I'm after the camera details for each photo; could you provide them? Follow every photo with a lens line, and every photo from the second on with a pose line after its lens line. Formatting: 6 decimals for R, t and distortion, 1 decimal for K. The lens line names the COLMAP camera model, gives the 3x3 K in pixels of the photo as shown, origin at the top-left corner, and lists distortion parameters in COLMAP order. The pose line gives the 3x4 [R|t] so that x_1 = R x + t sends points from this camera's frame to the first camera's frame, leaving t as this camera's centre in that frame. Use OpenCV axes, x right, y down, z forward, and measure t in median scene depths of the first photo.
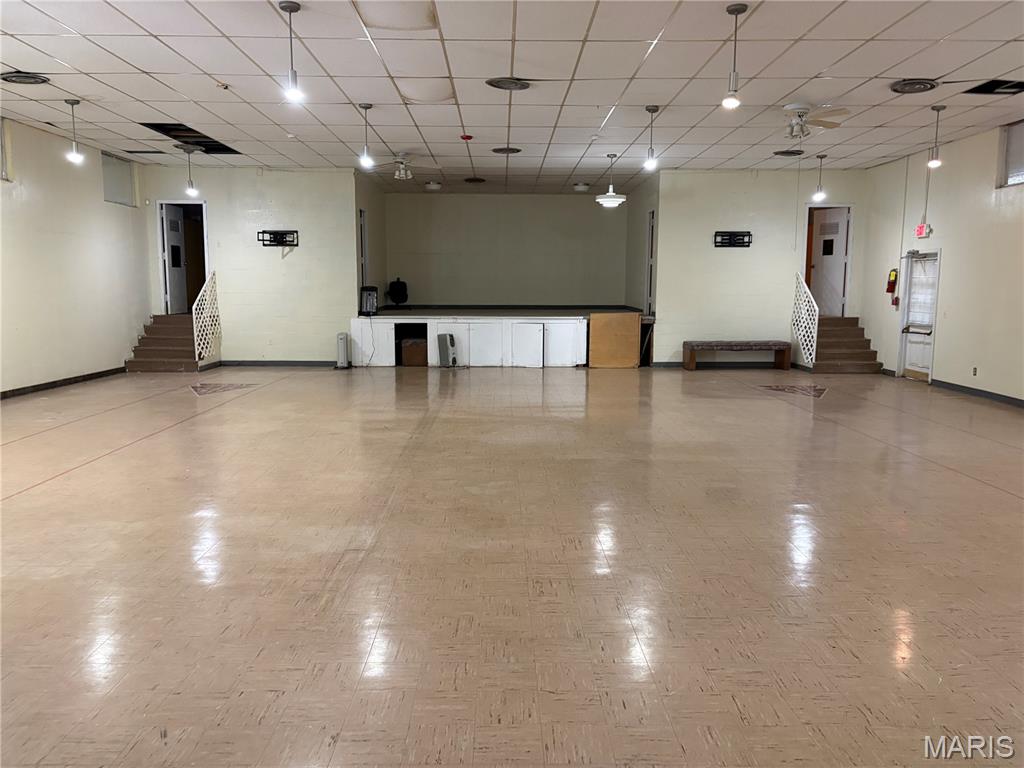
lens RADIAL K [[775.6, 0, 509.8], [0, 775.6, 386.4], [0, 0, 1]] dist [0.044958, -0.055429]
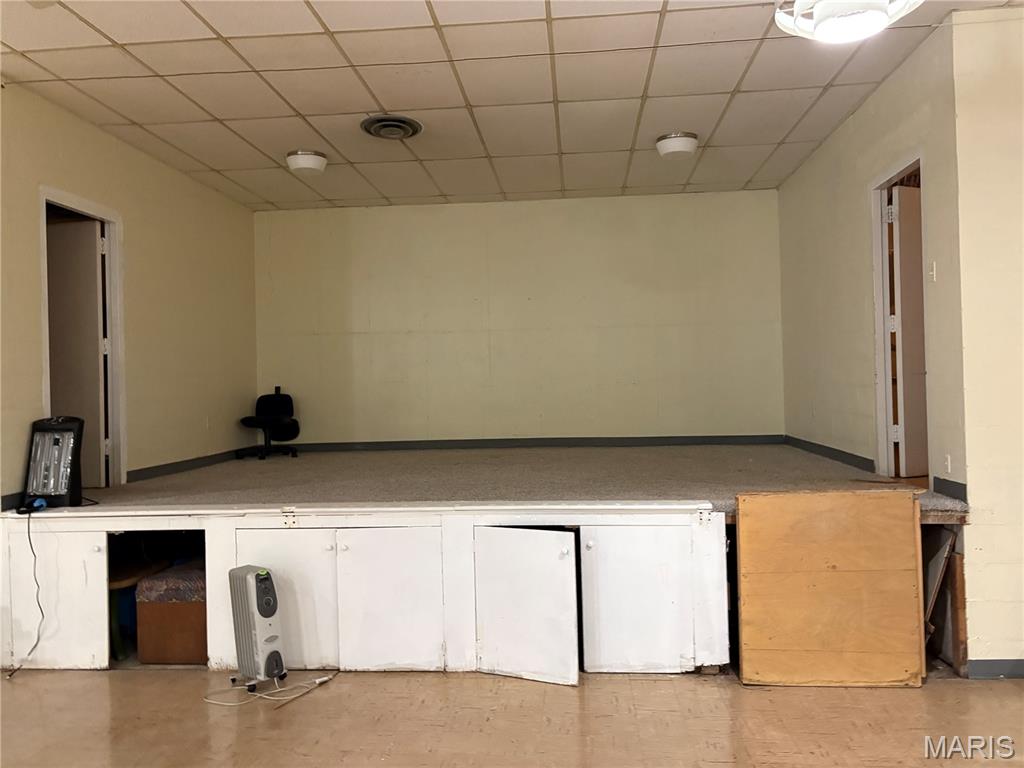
lens RADIAL K [[775.6, 0, 510.4], [0, 775.6, 380.1], [0, 0, 1]] dist [0.044958, -0.055429]
pose [[0.995687, -0.025202, -0.089290, 0.045512], [0.012274, 0.989721, -0.142481, -0.094347], [0.091963, 0.140771, 0.985762, 0.690596]]
